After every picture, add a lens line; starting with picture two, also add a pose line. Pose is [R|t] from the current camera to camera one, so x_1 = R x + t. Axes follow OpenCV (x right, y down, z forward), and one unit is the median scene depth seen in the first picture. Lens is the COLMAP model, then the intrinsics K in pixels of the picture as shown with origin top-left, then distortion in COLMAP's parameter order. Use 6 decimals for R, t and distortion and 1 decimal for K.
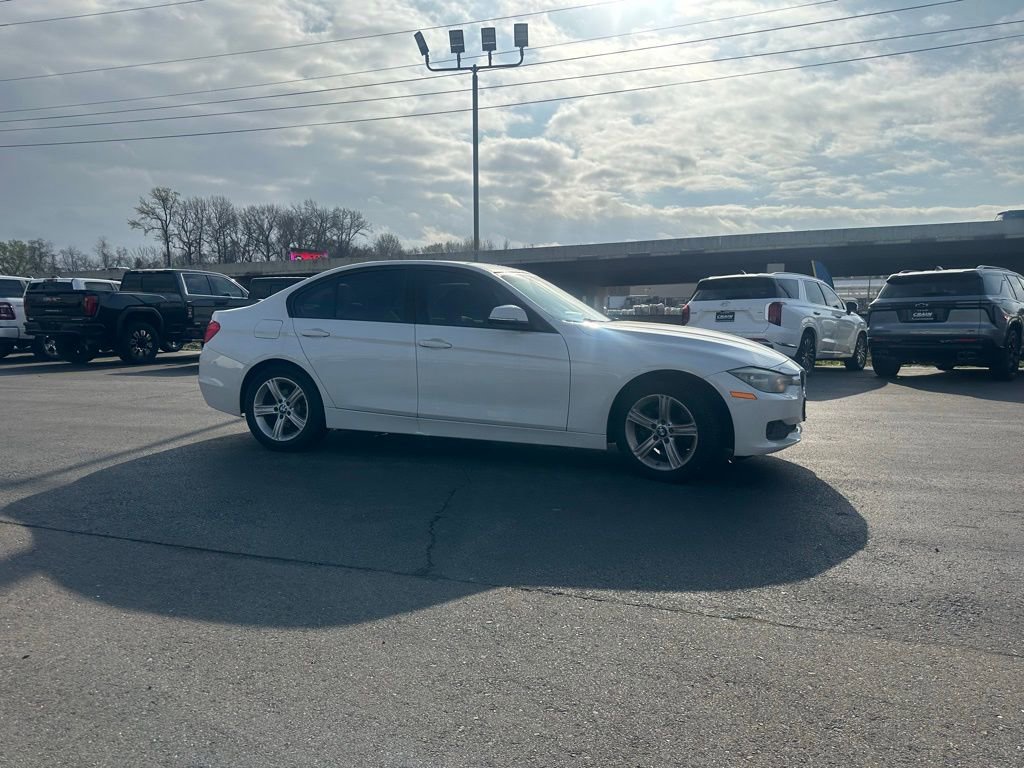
lens RADIAL K [[738.8, 0, 504.7], [0, 738.8, 384.1], [0, 0, 1]] dist [0.072250, -0.078103]
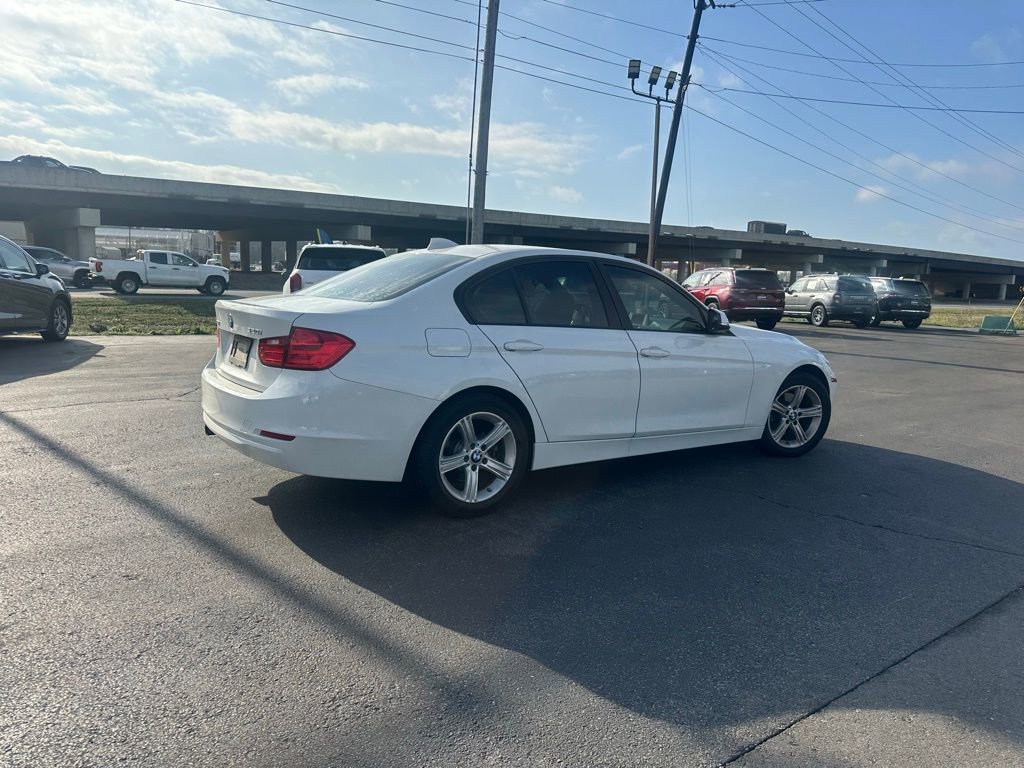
lens RADIAL K [[738.8, 0, 536.0], [0, 738.8, 390.6], [0, 0, 1]] dist [0.072250, -0.078103]
pose [[0.534969, -0.107356, 0.838023, -0.271535], [0.043325, 0.994075, 0.099690, -0.030623], [-0.843760, -0.017024, 0.536450, 0.185312]]
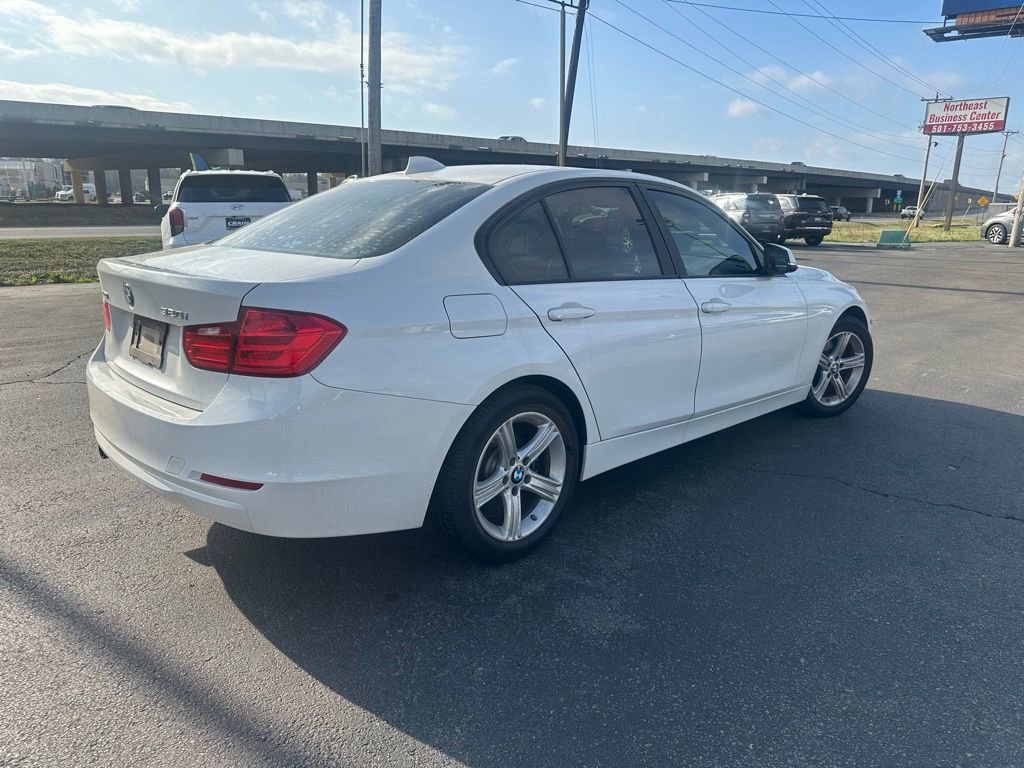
lens RADIAL K [[751.1, 0, 532.5], [0, 751.1, 375.2], [0, 0, 1]] dist [0.016700, -0.017669]
pose [[0.394646, -0.200571, 0.896675, -0.232566], [0.075110, 0.979660, 0.186076, -0.039234], [-0.915758, -0.006085, 0.401684, 0.253711]]
